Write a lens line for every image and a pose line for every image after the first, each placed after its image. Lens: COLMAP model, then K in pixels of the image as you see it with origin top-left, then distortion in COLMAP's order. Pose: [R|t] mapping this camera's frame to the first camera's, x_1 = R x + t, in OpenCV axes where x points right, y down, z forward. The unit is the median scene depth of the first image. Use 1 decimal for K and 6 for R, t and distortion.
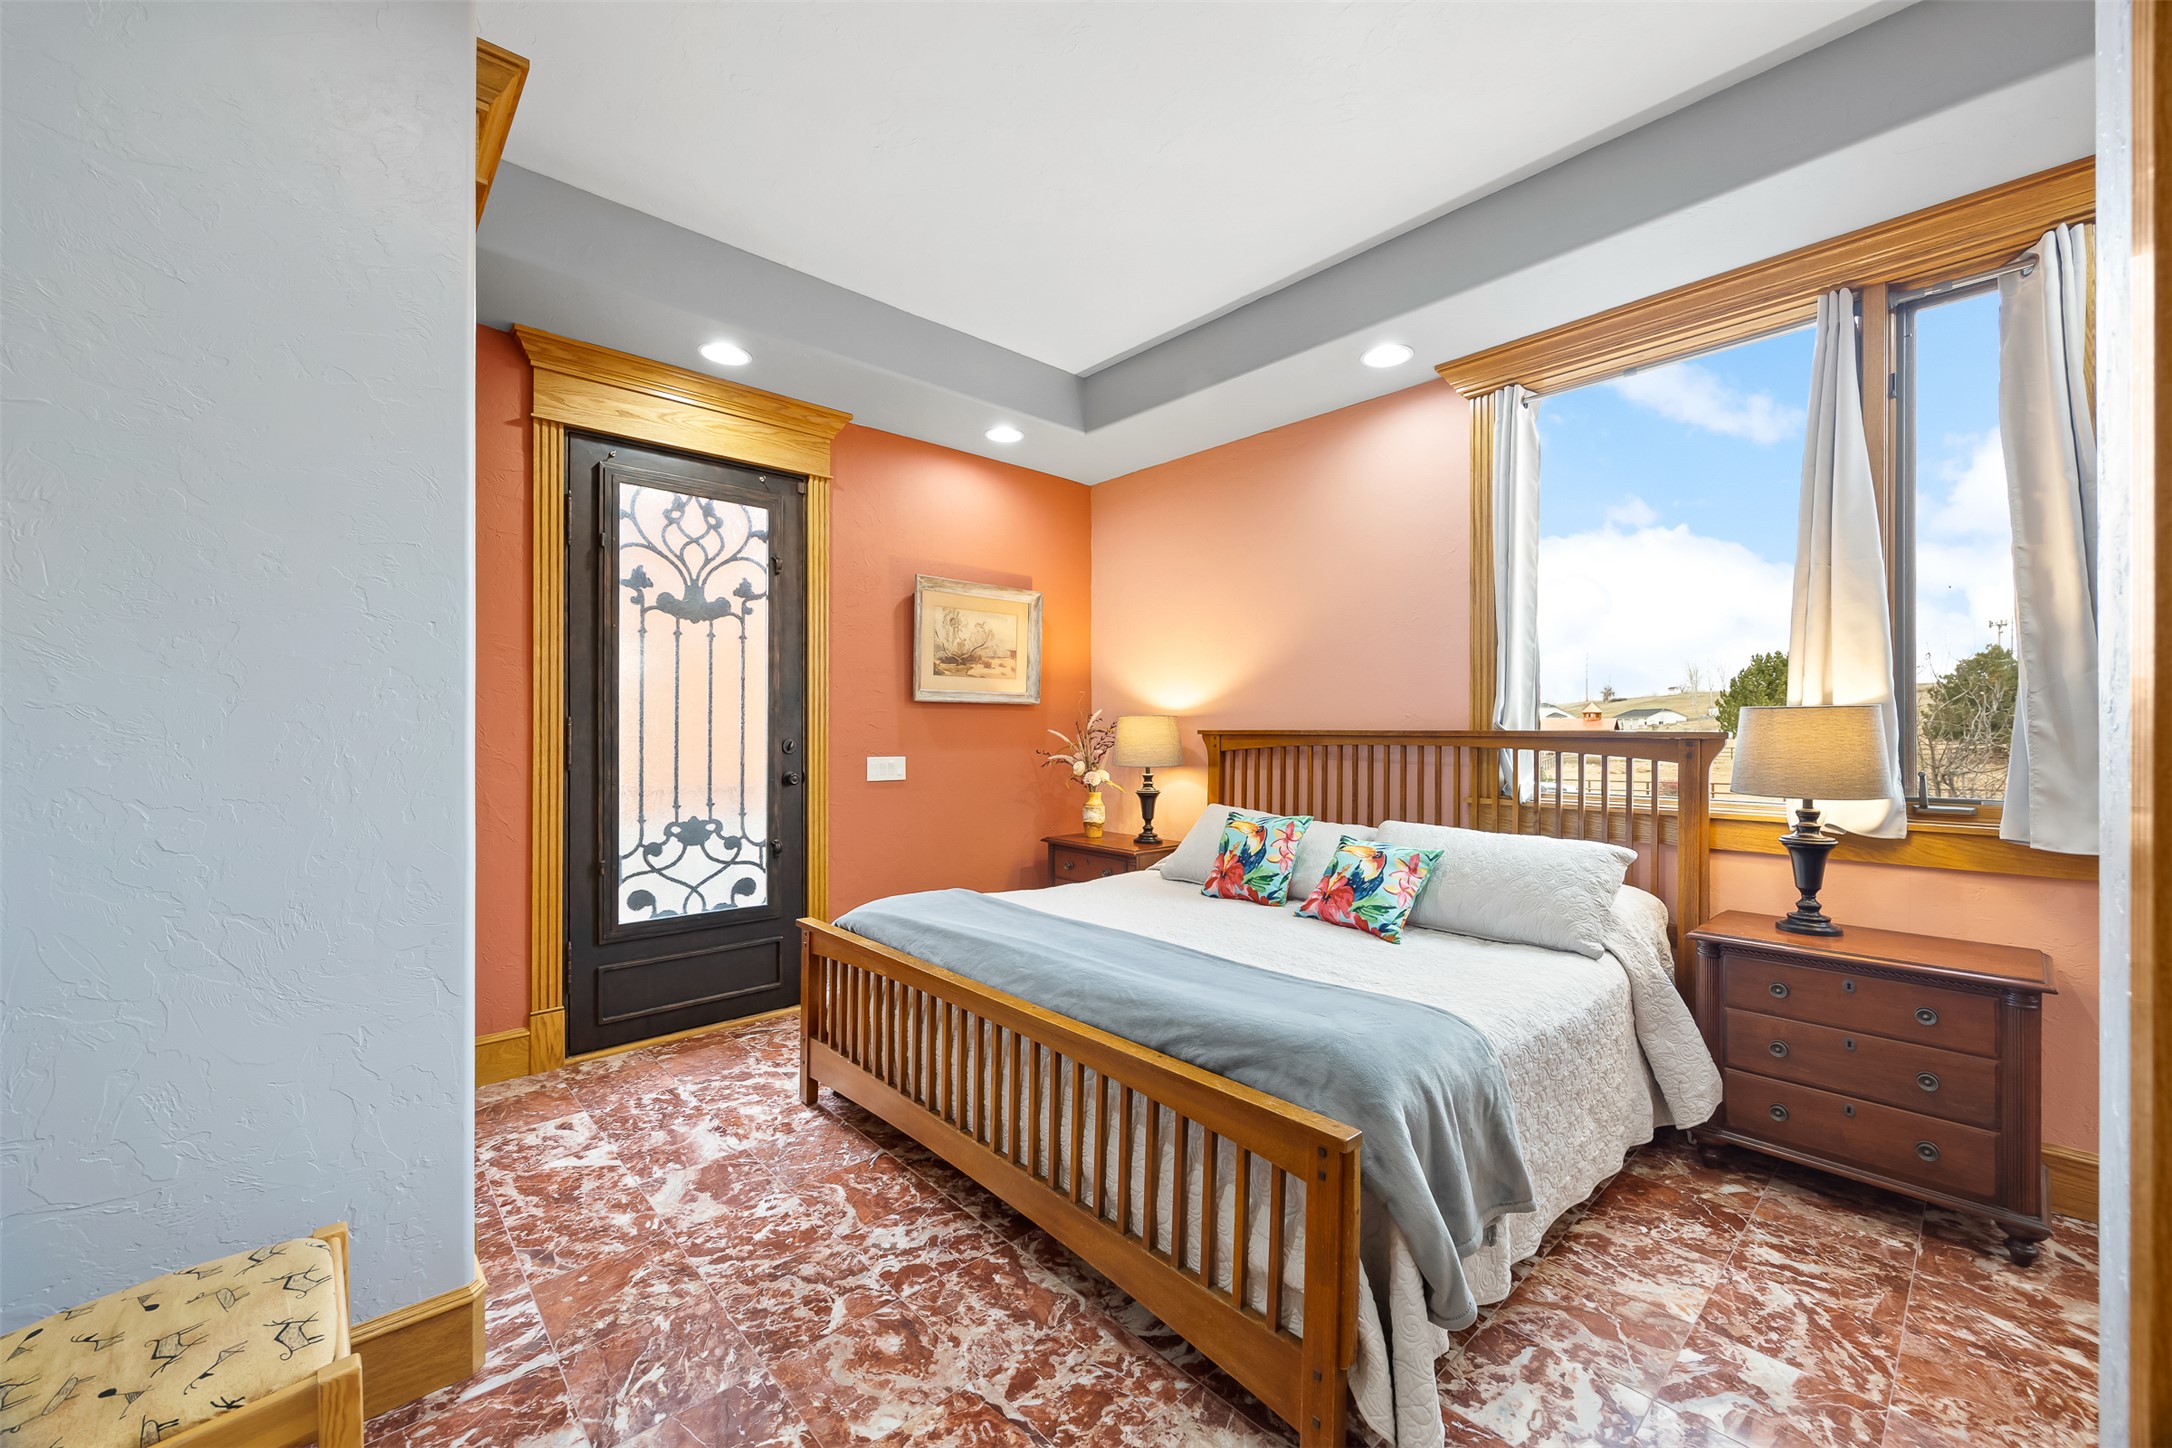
lens RADIAL K [[846.2, 0, 1080.4], [0, 846.2, 726.2], [0, 0, 1]] dist [0.000717, 0.000418]
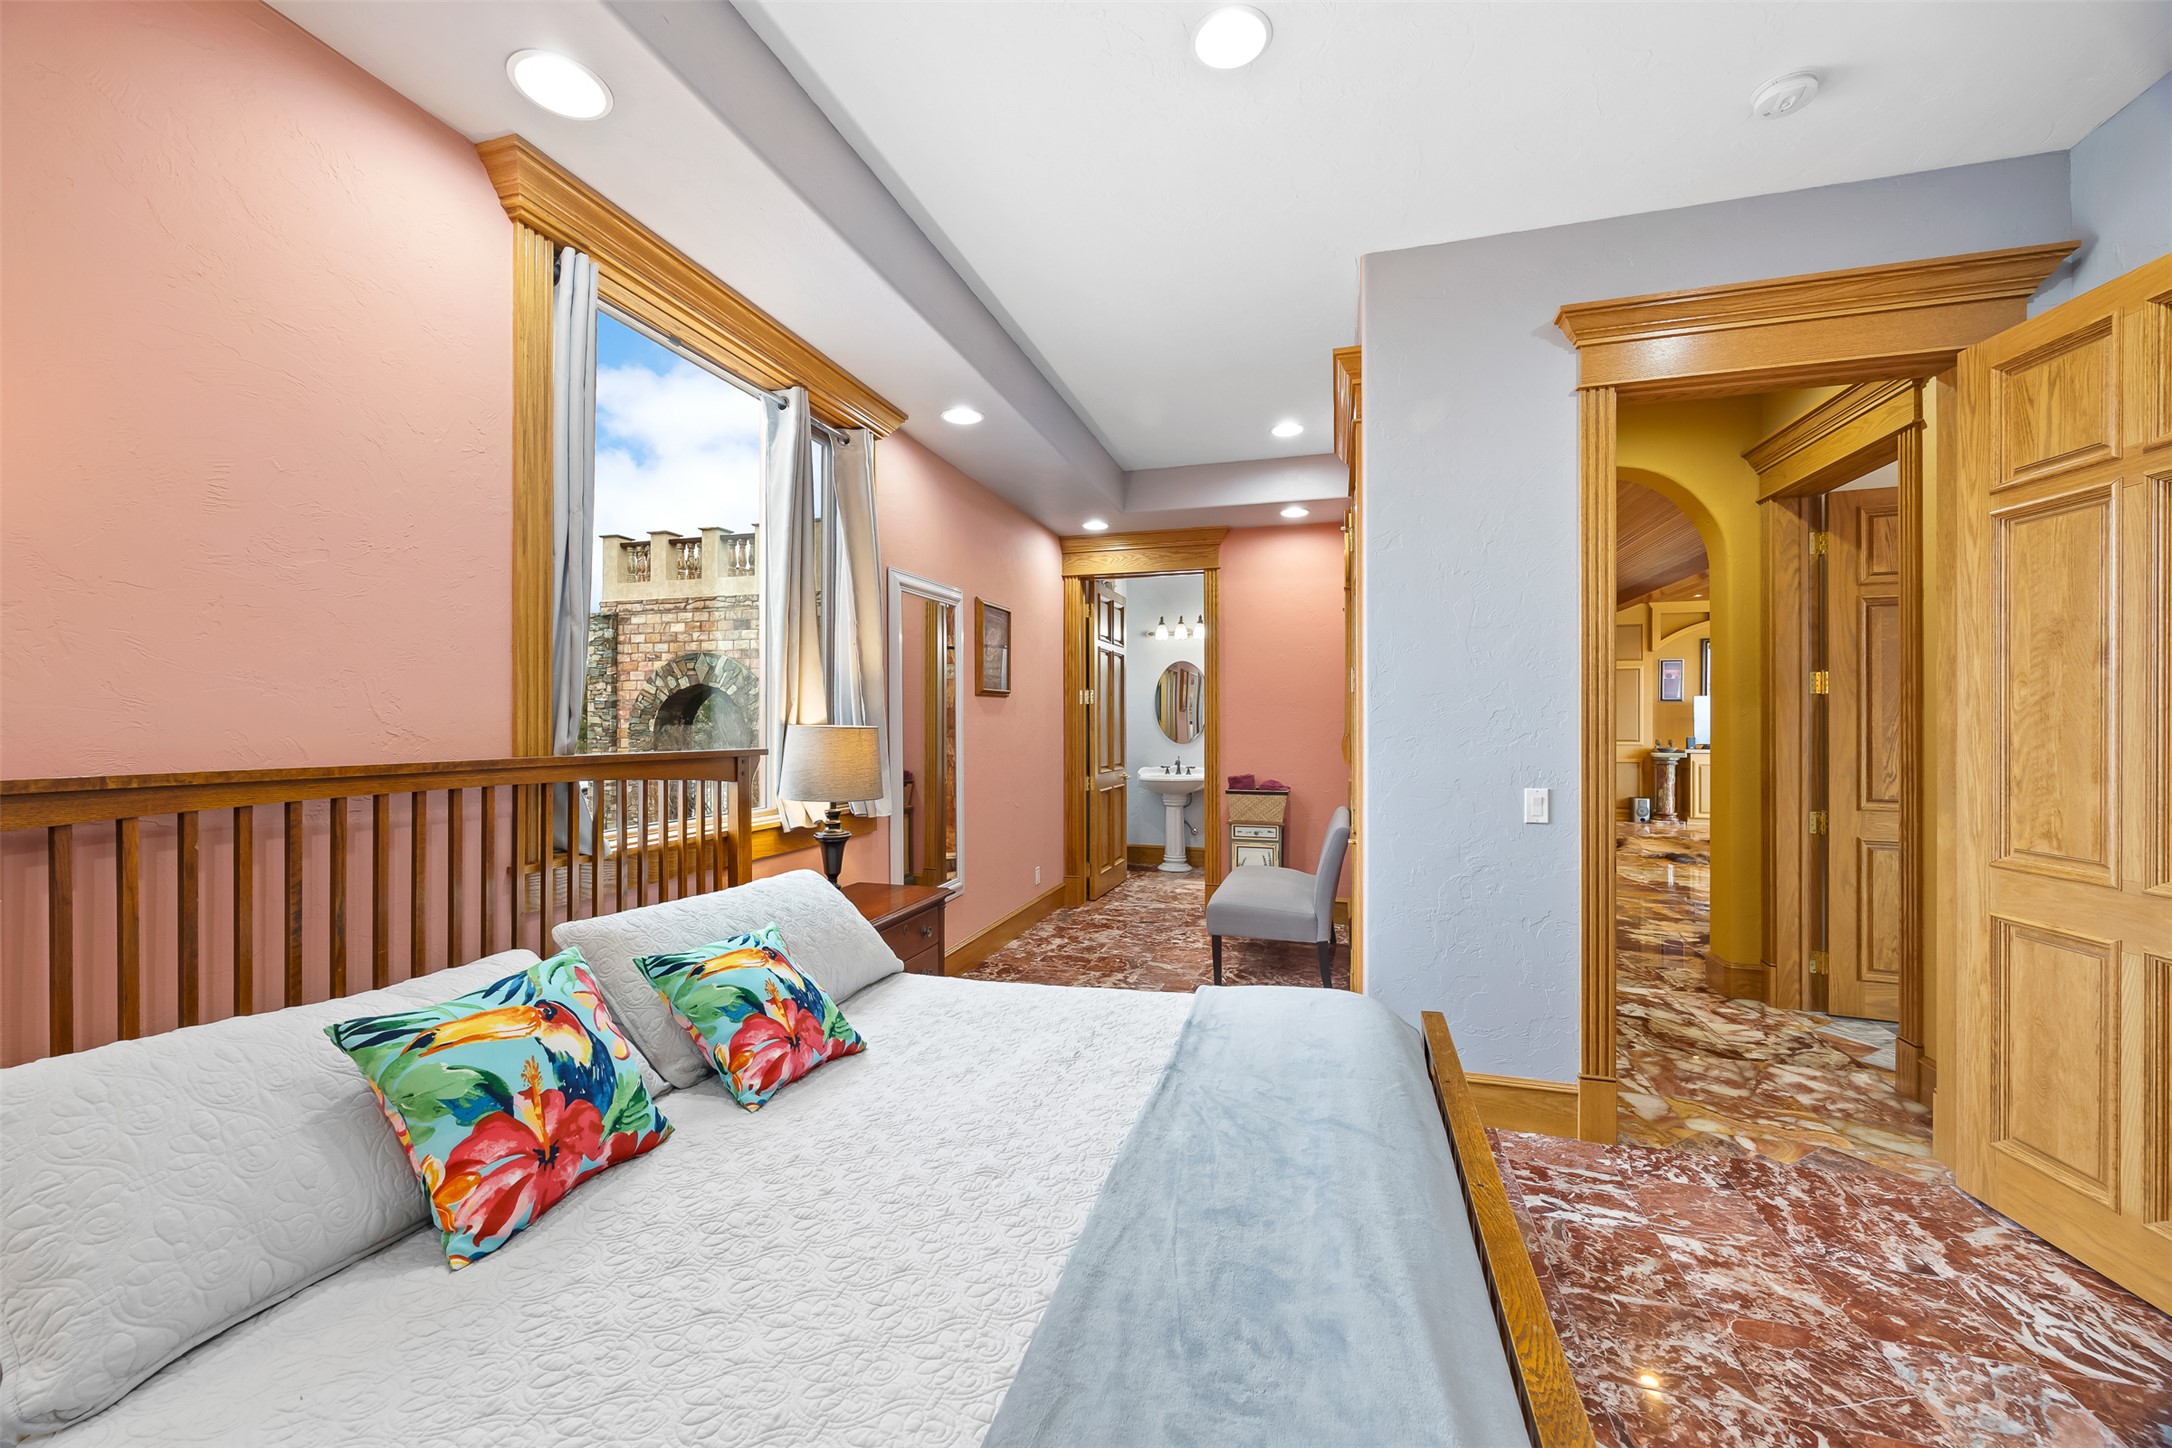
lens RADIAL K [[846.2, 0, 1079.0], [0, 846.2, 723.8], [0, 0, 1]] dist [0.000717, 0.000418]
pose [[-0.512892, -0.003816, 0.858445, -0.290258], [-0.001900, 0.999993, 0.003310, -0.023371], [-0.858451, 0.000067, -0.512895, 1.000844]]
